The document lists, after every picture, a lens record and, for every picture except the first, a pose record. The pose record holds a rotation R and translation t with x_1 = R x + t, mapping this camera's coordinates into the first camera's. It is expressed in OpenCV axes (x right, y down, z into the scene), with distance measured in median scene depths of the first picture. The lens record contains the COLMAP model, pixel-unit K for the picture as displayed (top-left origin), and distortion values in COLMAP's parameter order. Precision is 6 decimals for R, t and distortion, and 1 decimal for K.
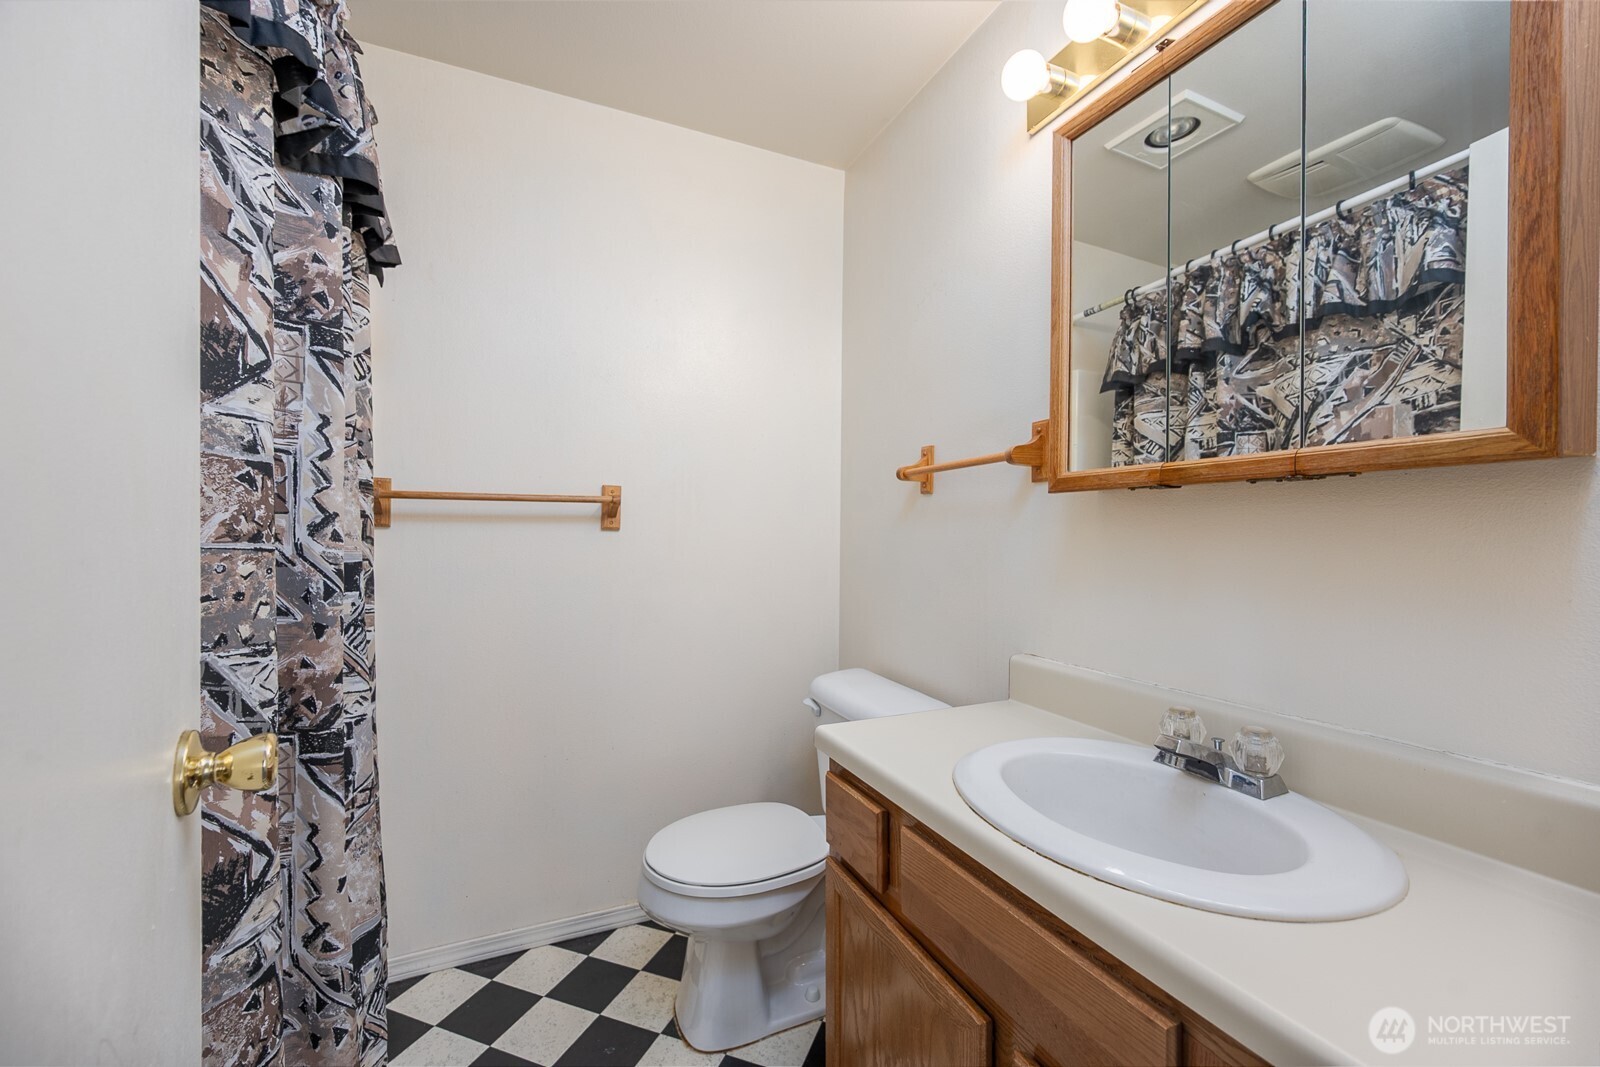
lens RADIAL K [[631.8, 0, 806.5], [0, 631.8, 545.4], [0, 0, 1]] dist [-0.003957, 0.000433]
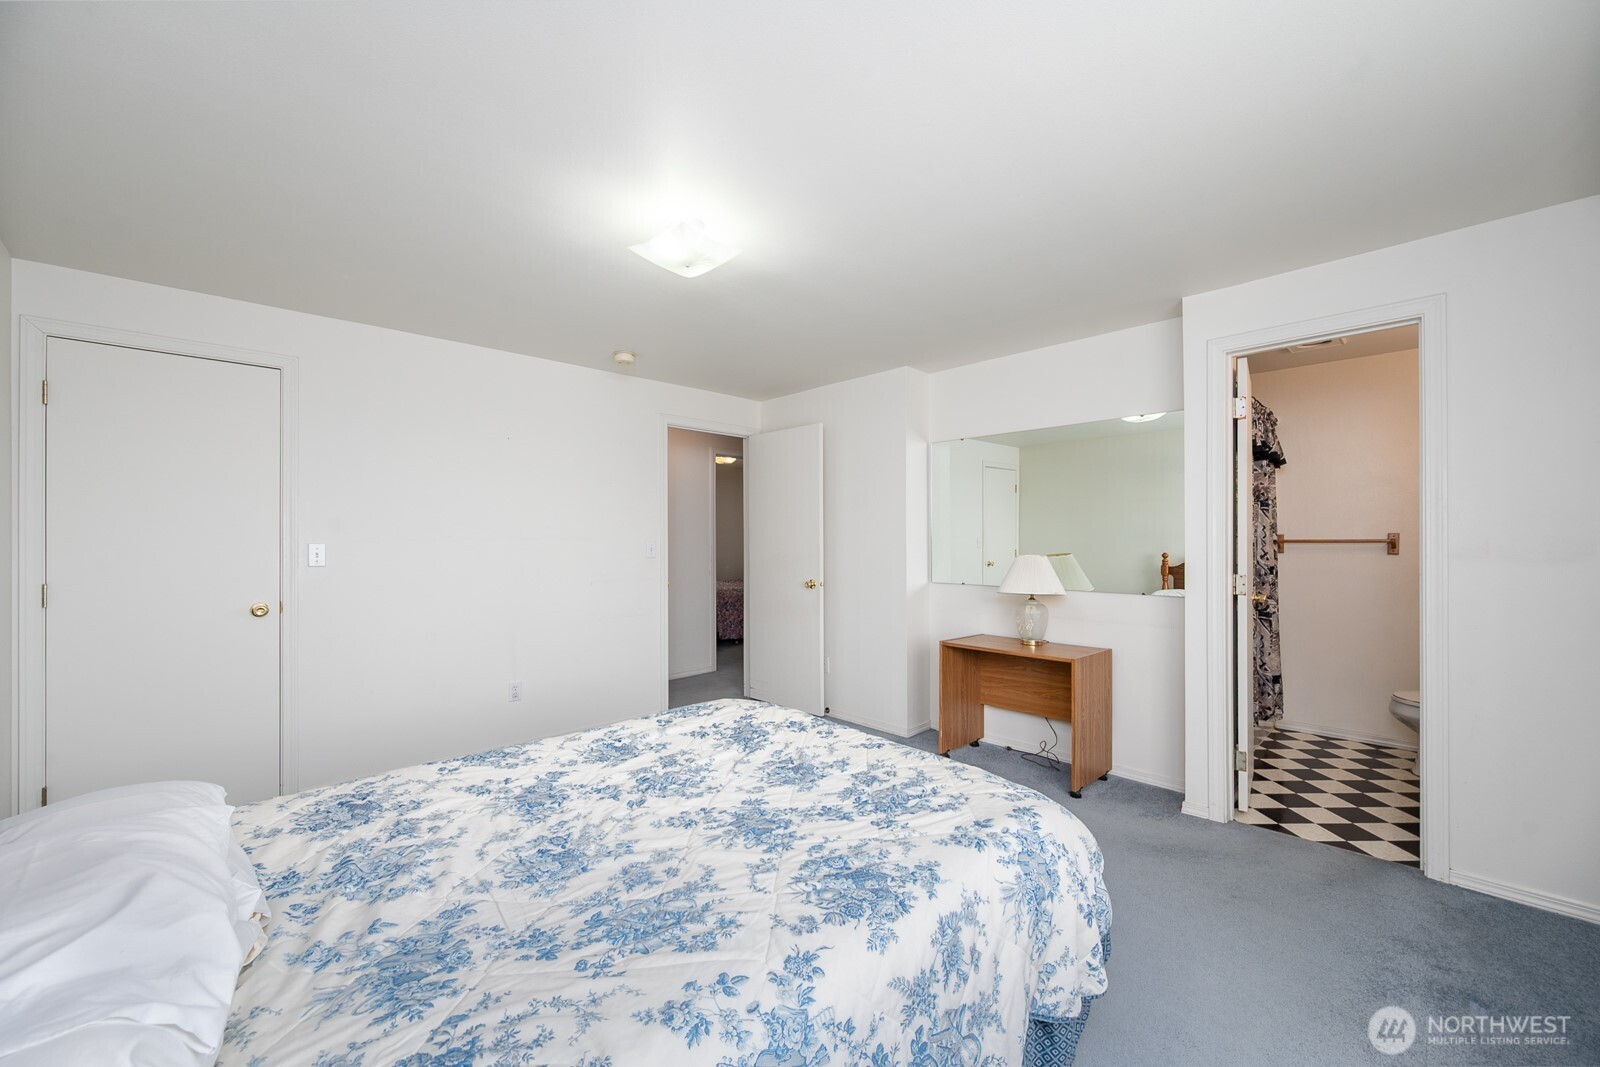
lens RADIAL K [[631.8, 0, 806.9], [0, 631.8, 535.1], [0, 0, 1]] dist [-0.003957, 0.000433]
pose [[0.325307, -0.013110, -0.945518, 1.755640], [-0.005594, 0.999860, -0.015788, -0.075679], [0.945592, 0.010426, 0.325188, -2.586461]]
